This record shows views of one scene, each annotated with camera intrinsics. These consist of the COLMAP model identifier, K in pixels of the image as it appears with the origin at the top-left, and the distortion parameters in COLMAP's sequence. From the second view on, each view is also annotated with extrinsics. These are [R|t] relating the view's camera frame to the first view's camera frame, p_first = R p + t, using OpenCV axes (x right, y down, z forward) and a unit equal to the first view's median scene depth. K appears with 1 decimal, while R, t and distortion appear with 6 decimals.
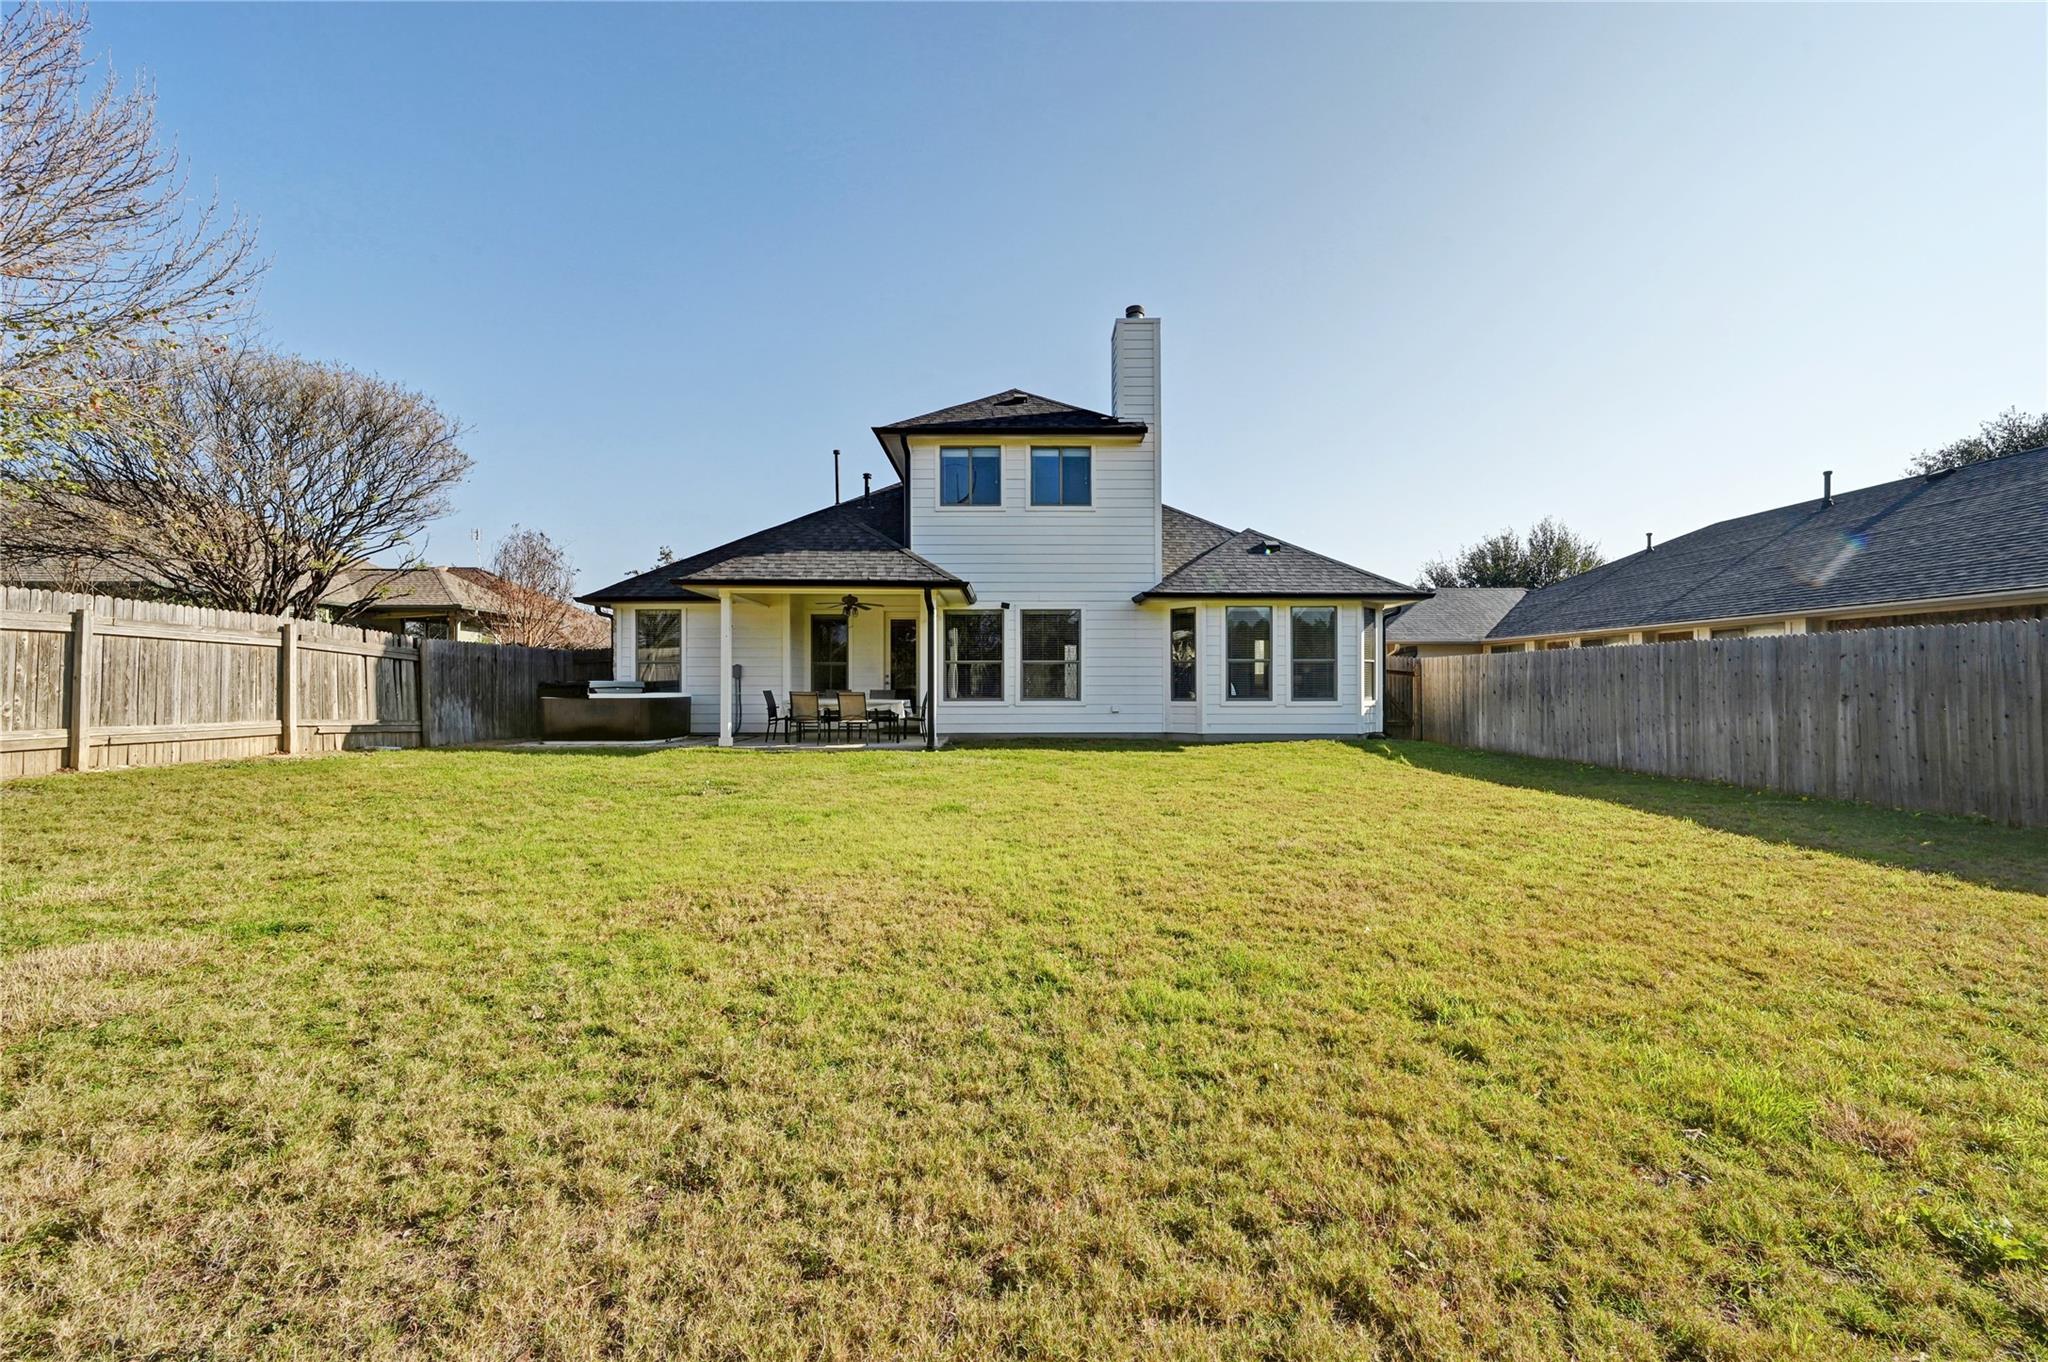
lens RADIAL K [[808.0, 0, 1019.9], [0, 808.0, 676.3], [0, 0, 1]] dist [0.000300, -0.000033]
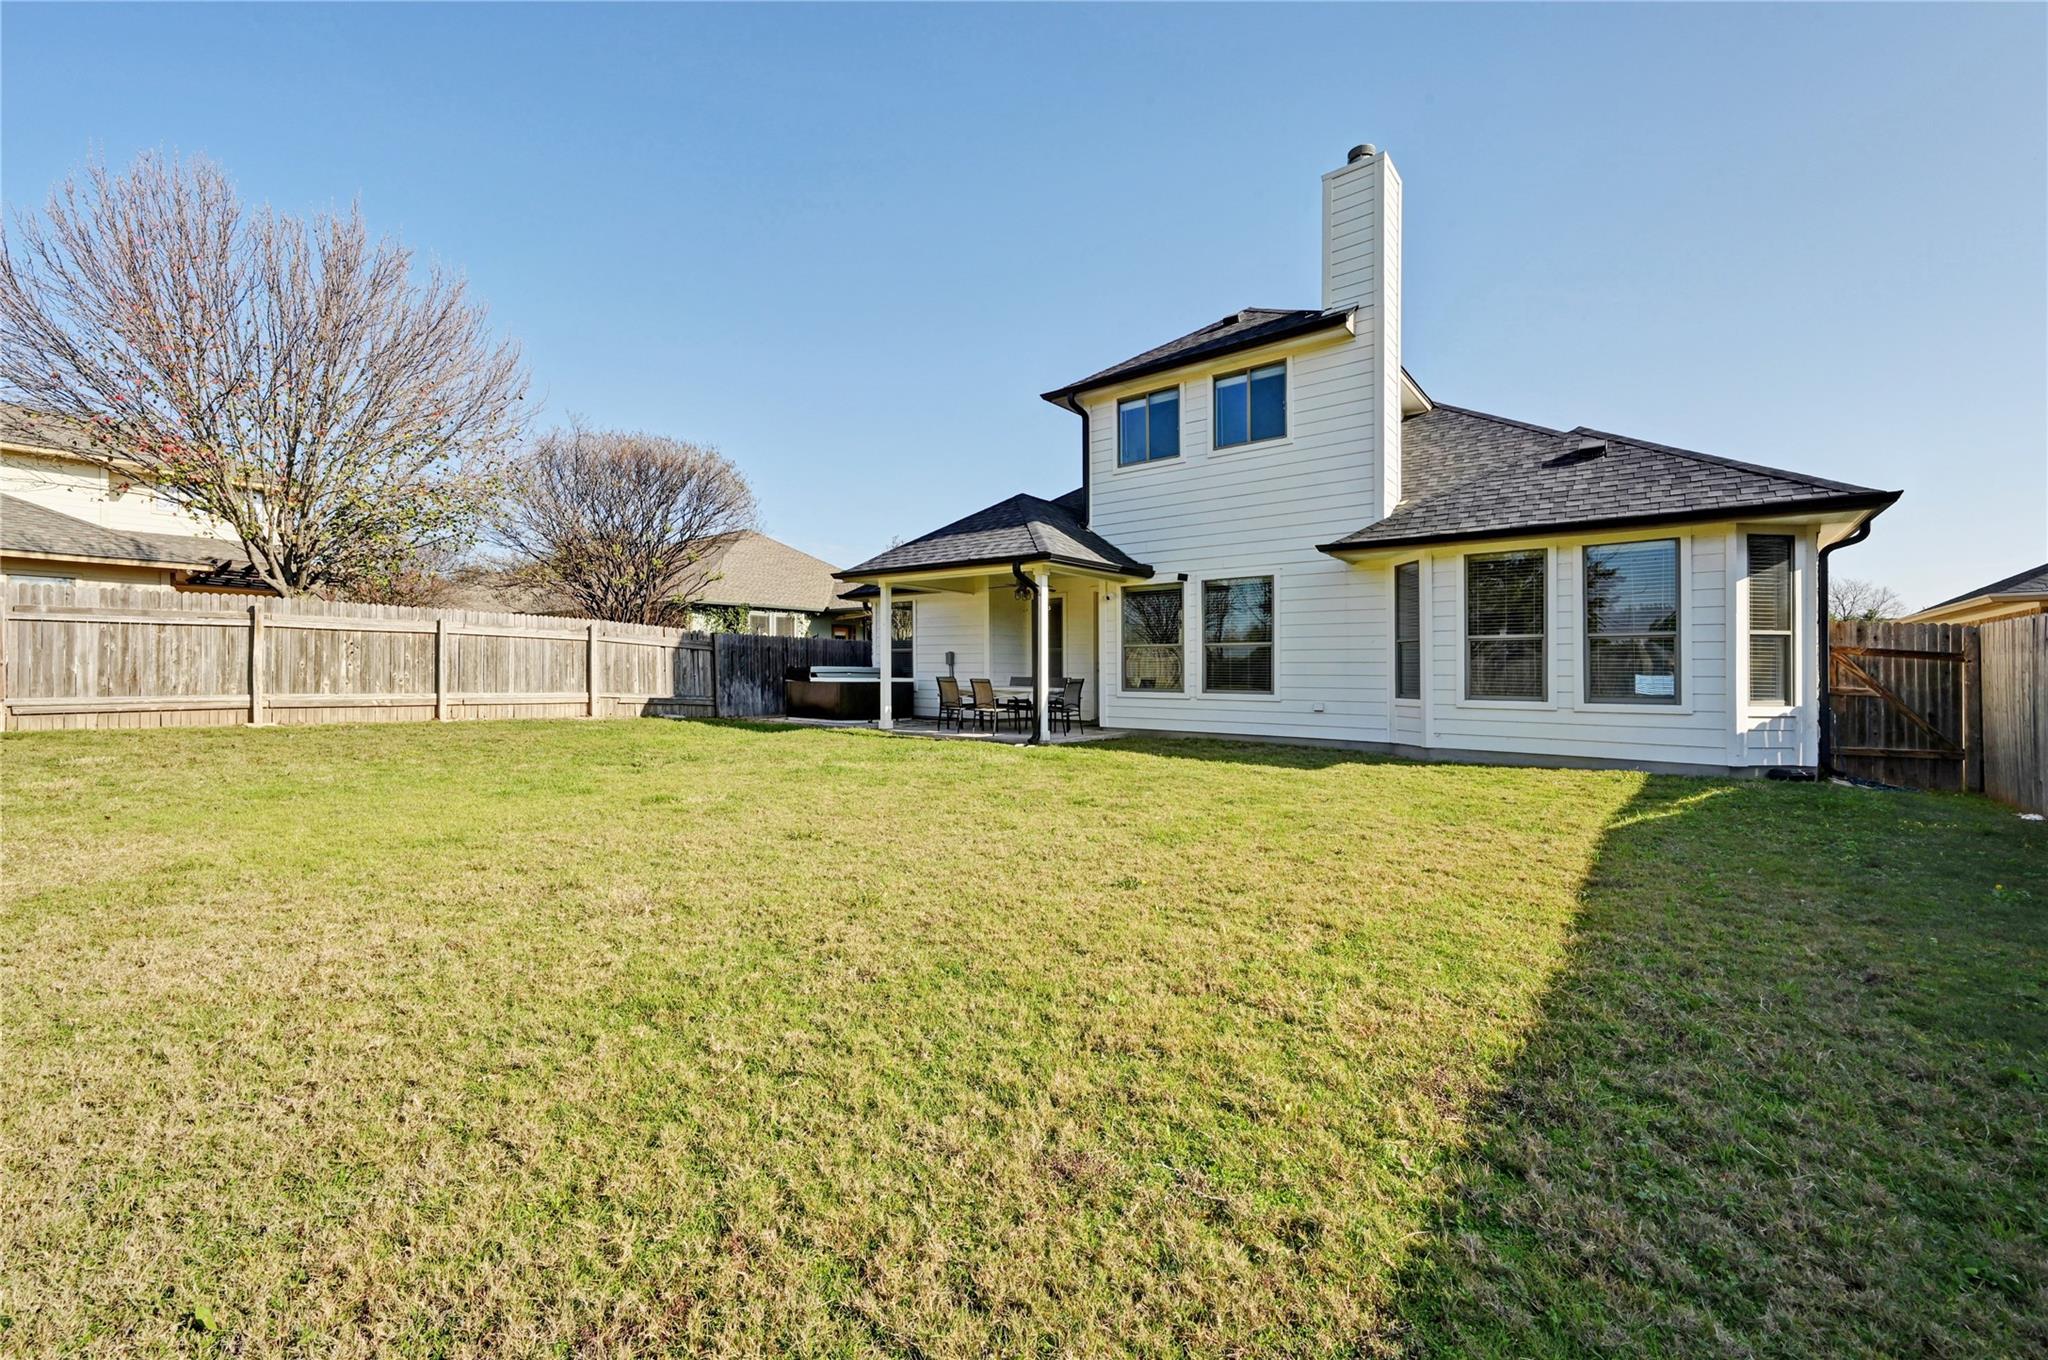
lens RADIAL K [[808.0, 0, 1024.8], [0, 808.0, 673.7], [0, 0, 1]] dist [0.000300, -0.000033]
pose [[0.773431, 0.007487, -0.633836, 0.394585], [-0.003415, 0.999965, 0.007644, 0.005665], [0.633871, -0.003748, 0.773429, 0.271027]]
